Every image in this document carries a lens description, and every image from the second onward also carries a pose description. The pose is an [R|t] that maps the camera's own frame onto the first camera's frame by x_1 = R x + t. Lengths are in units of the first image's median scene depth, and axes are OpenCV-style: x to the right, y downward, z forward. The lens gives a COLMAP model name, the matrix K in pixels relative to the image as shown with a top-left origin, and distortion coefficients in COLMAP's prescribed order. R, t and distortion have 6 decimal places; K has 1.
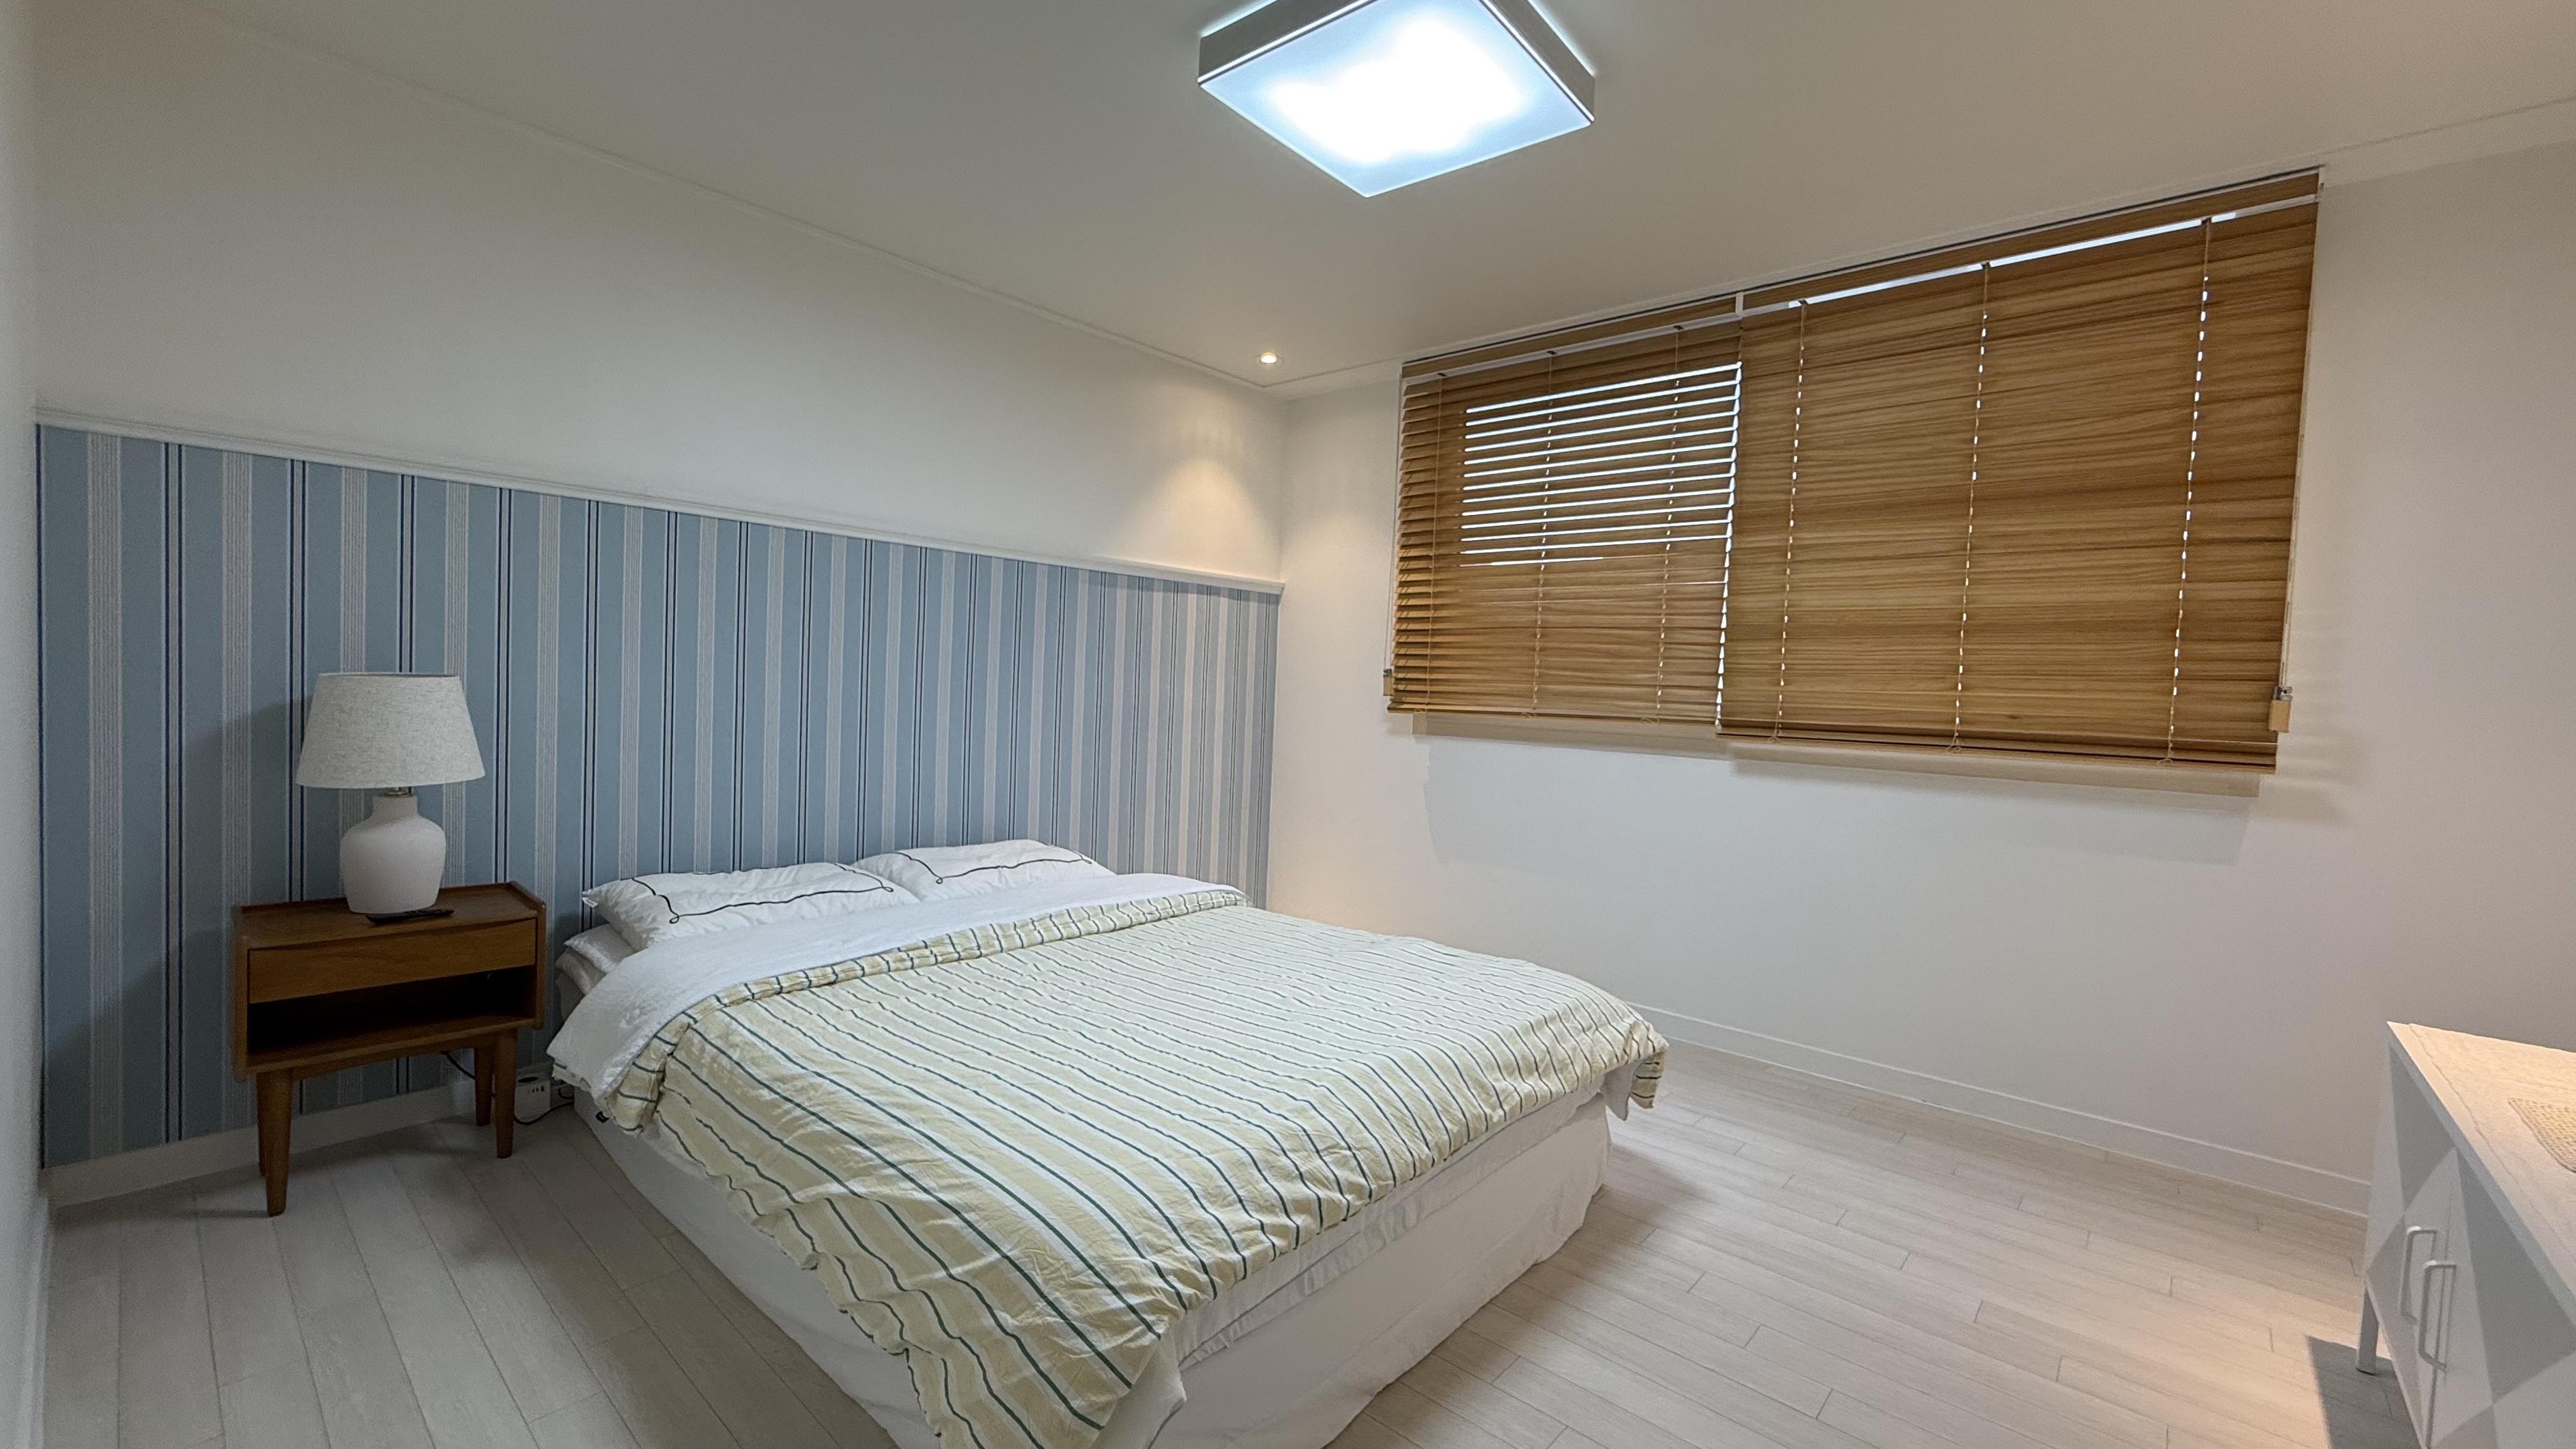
lens RADIAL K [[1046.3, 0, 1288.0], [0, 1046.3, 724.5], [0, 0, 1]] dist [-0.000222, -0.000014]
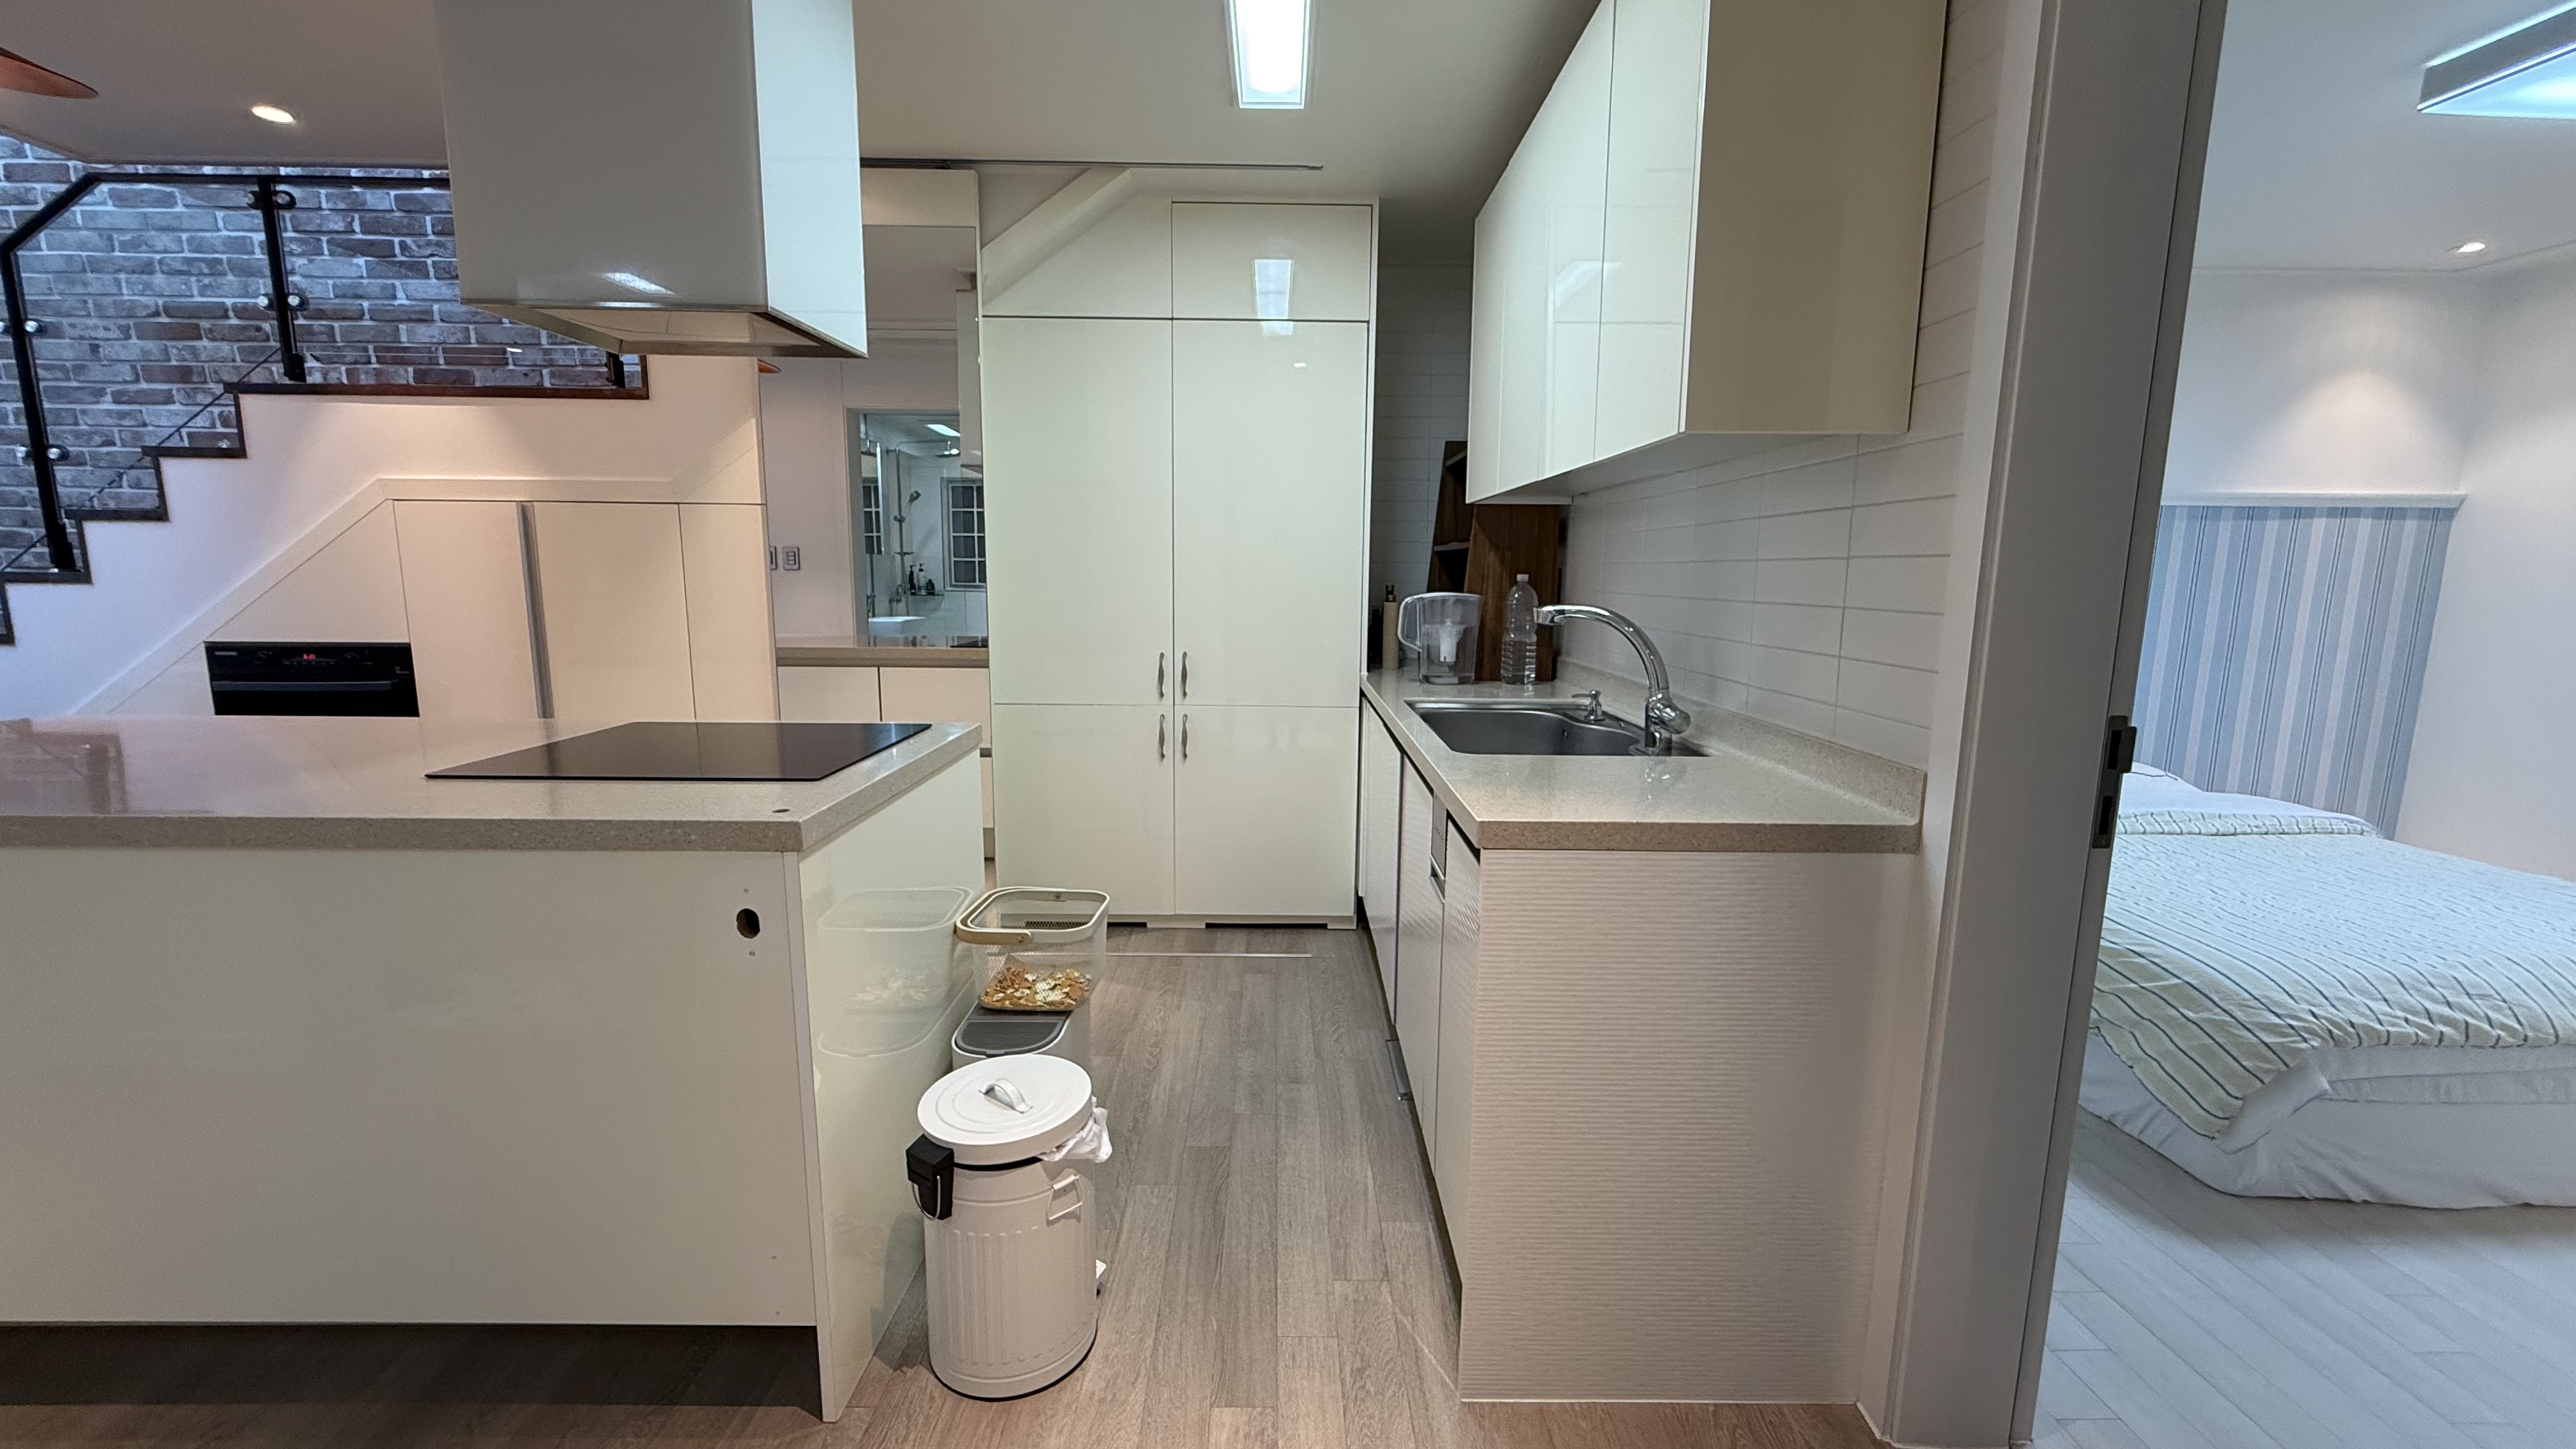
lens RADIAL K [[1017.2, 0, 1288.0], [0, 1017.2, 724.5], [0, 0, 1]] dist [0.002154, 0.000750]
pose [[0.667847, 0.080088, -0.739977, -0.041134], [-0.008524, 0.994952, 0.099991, -0.058859], [0.744250, -0.060471, 0.665158, -1.001323]]
